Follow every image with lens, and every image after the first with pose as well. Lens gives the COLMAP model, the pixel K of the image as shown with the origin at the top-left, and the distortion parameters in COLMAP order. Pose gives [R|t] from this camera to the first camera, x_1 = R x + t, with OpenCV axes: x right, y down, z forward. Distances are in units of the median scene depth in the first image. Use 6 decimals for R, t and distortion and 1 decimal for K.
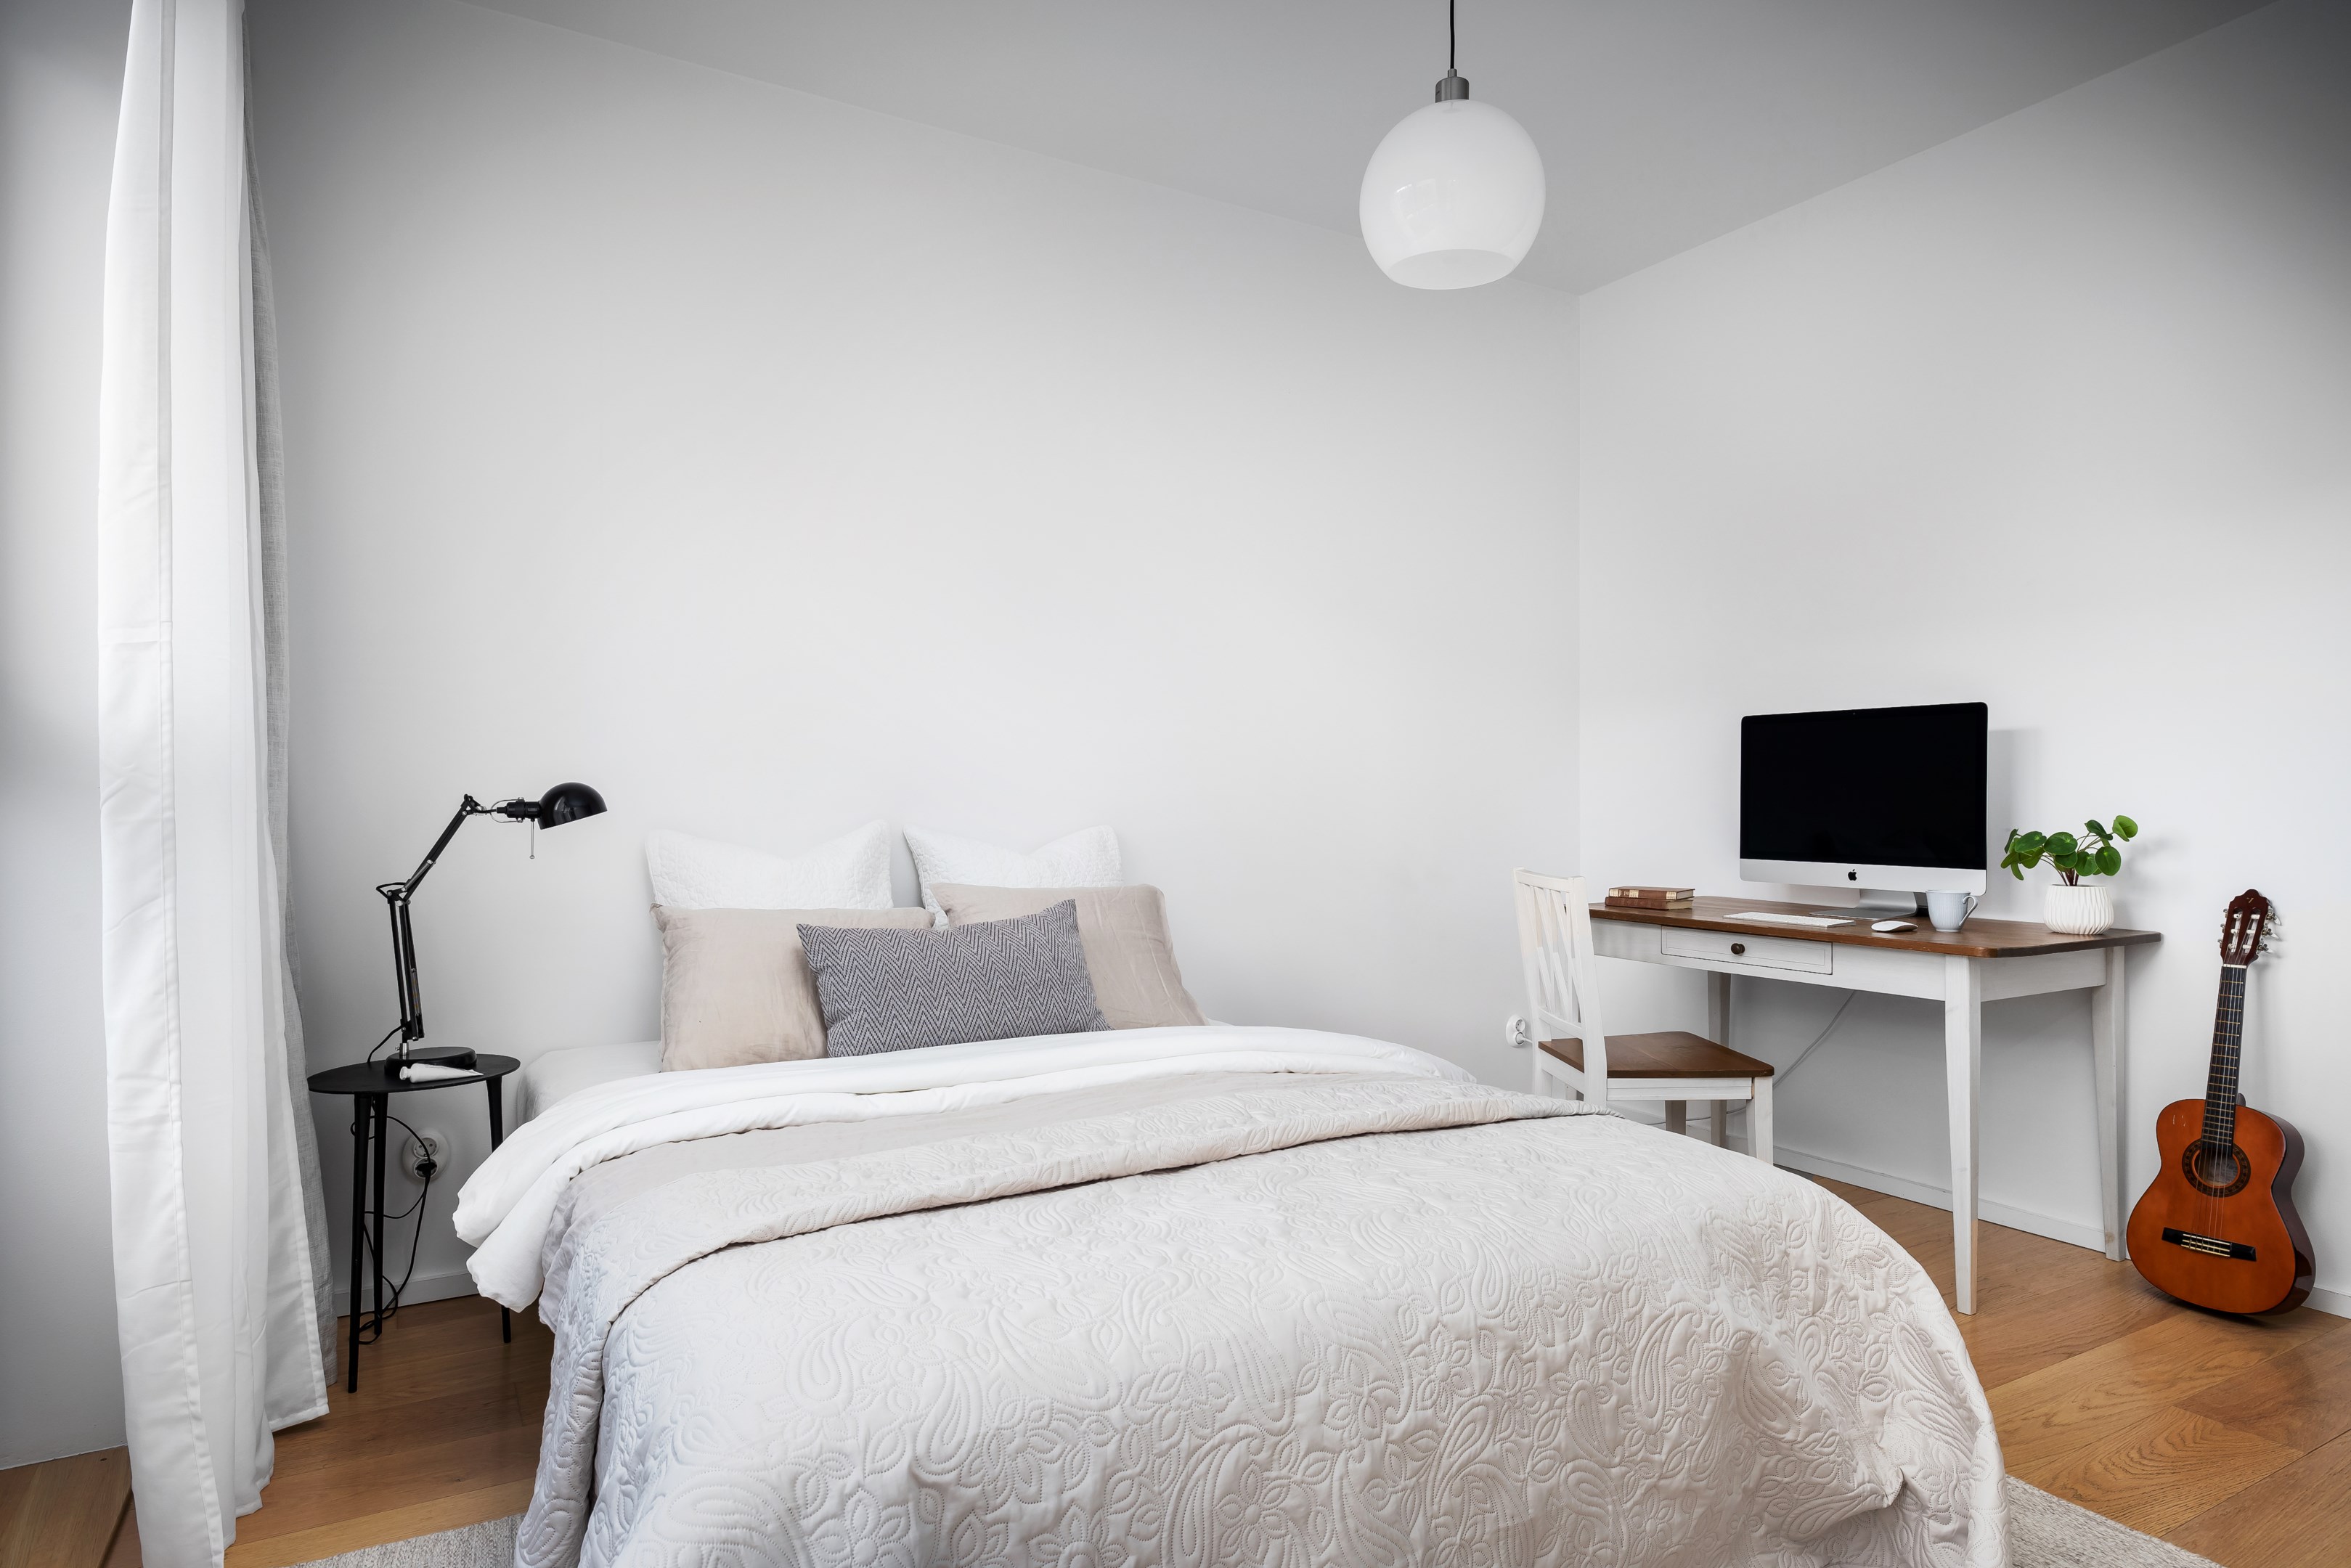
lens RADIAL K [[1372.3, 0, 1175.5], [0, 1372.3, 784.0], [0, 0, 1]] dist [-0.004310, -0.000744]
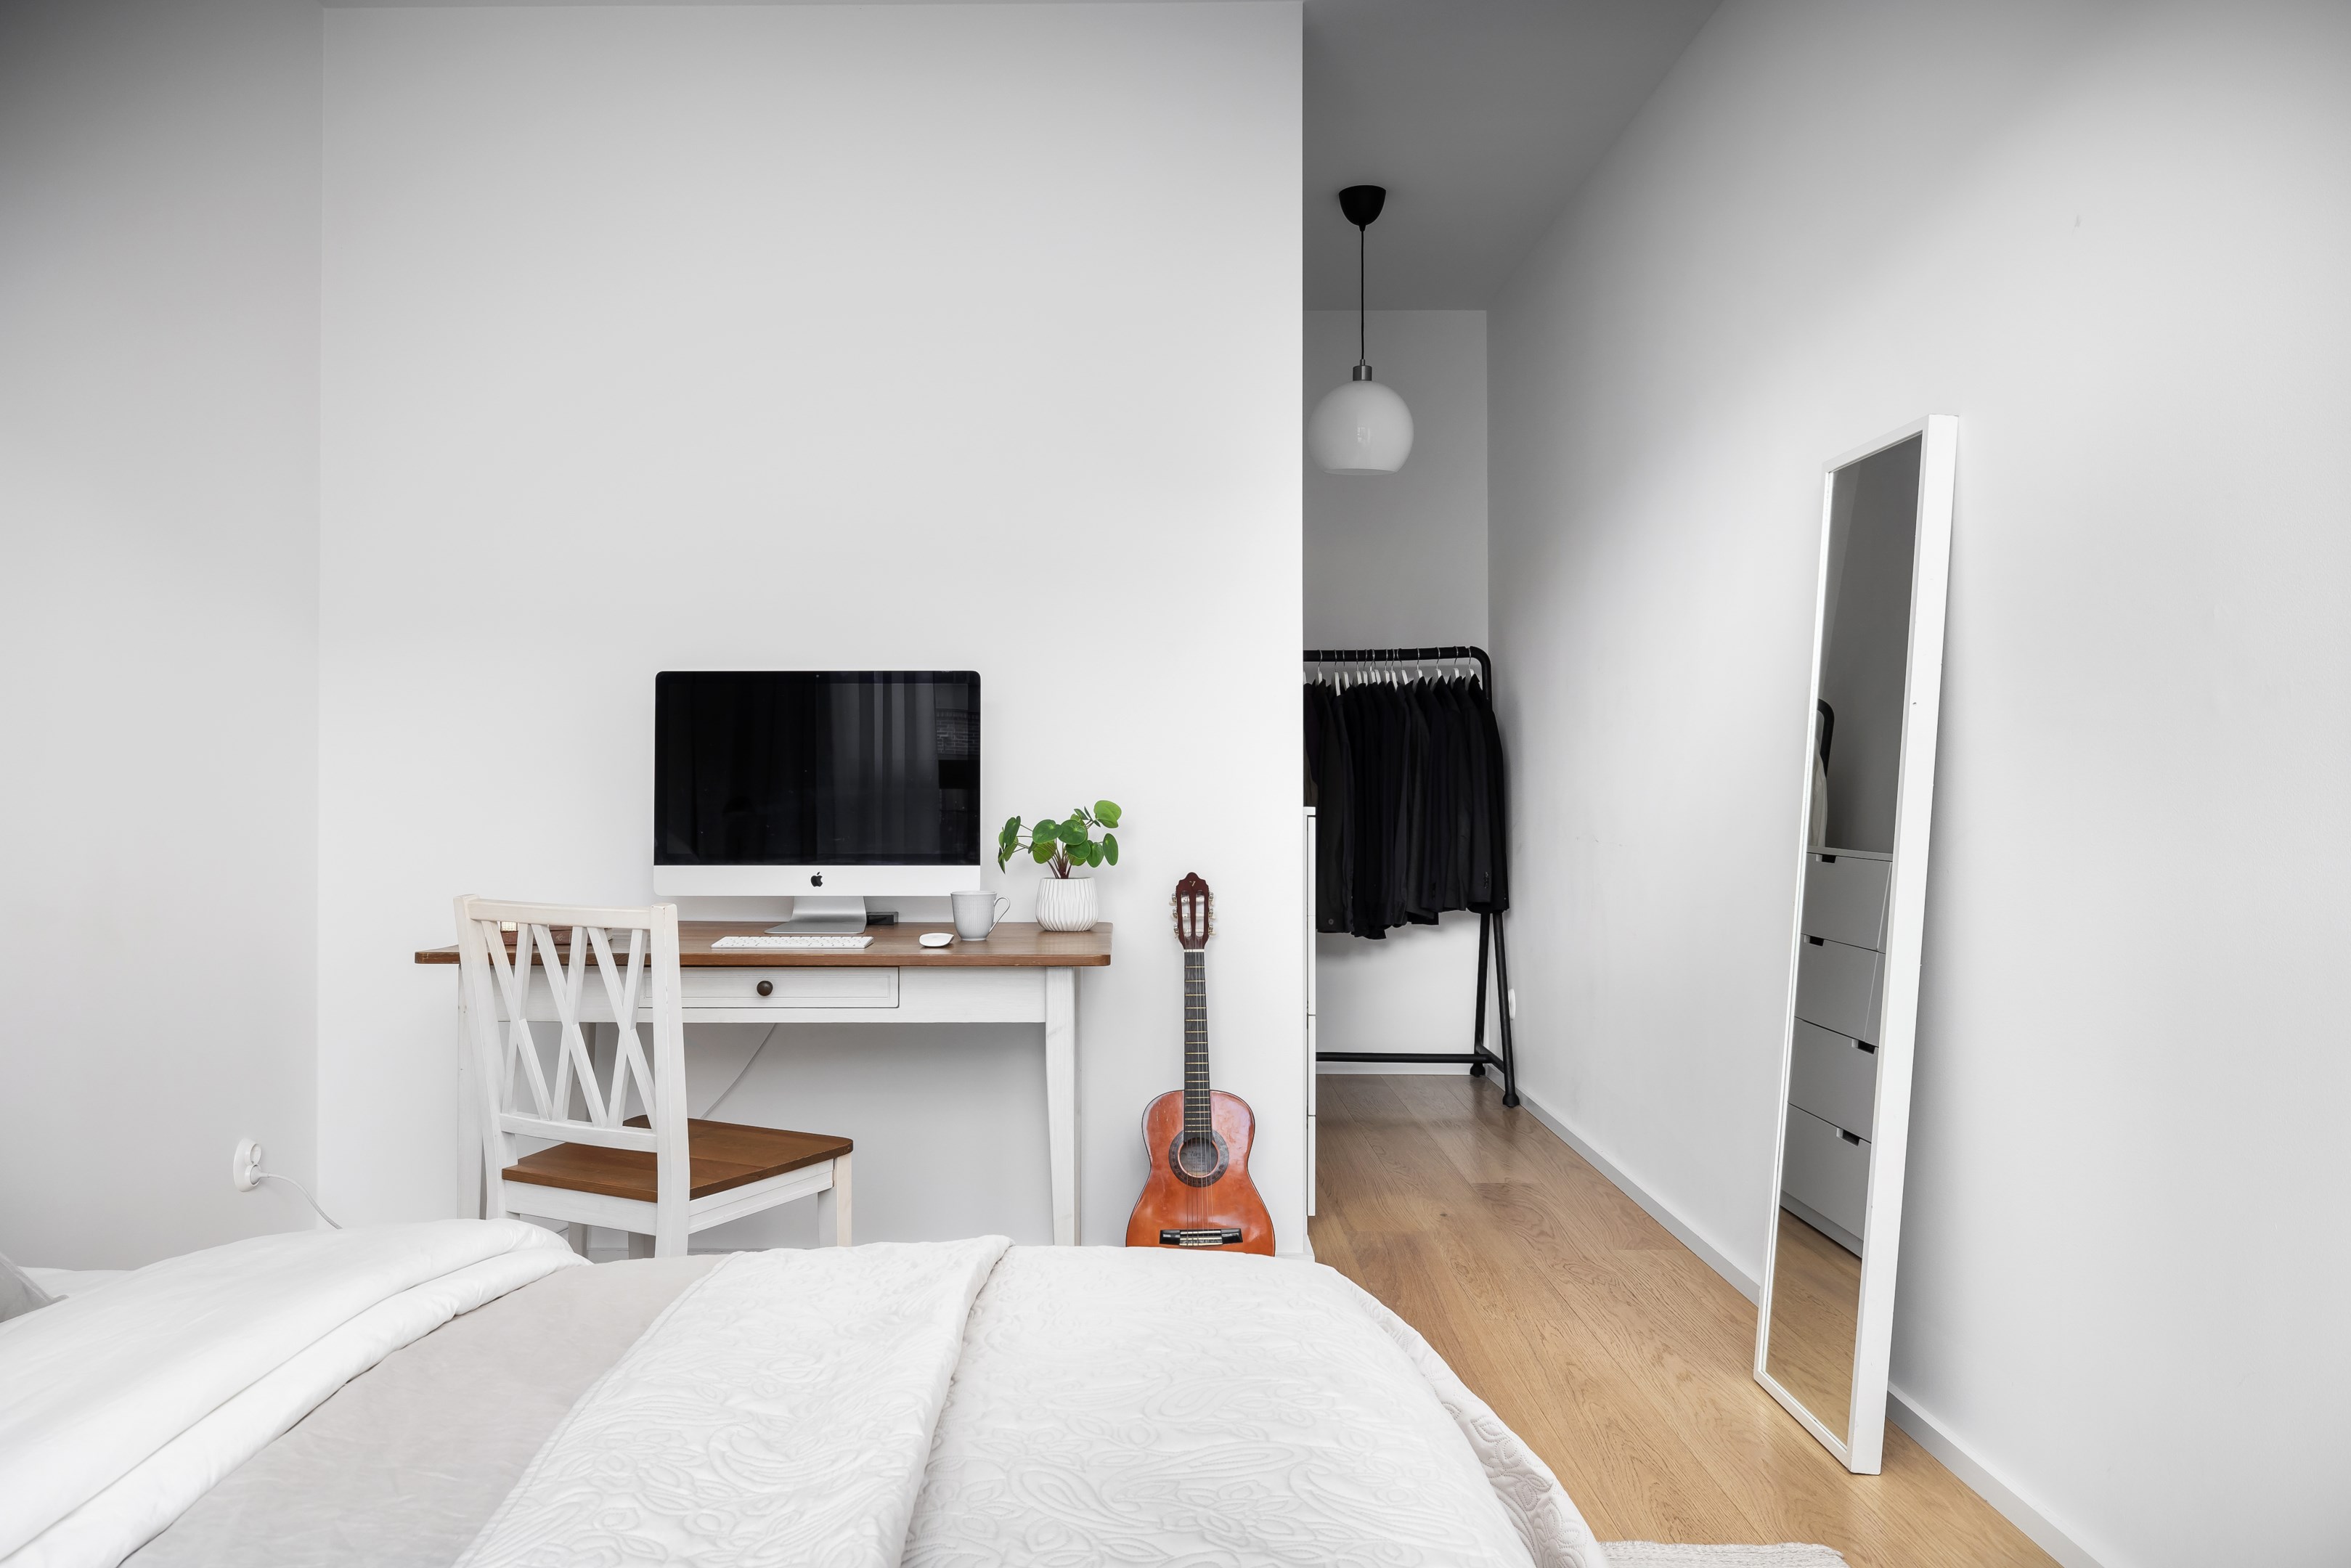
lens RADIAL K [[1700.6, 0, 1175.5], [0, 1700.6, 784.0], [0, 0, 1]] dist [-0.008082, -0.001428]
pose [[0.505021, -0.005080, 0.863092, -0.279779], [-0.005519, 0.999943, 0.009115, 0.001559], [-0.863089, -0.009366, 0.504965, 0.373584]]
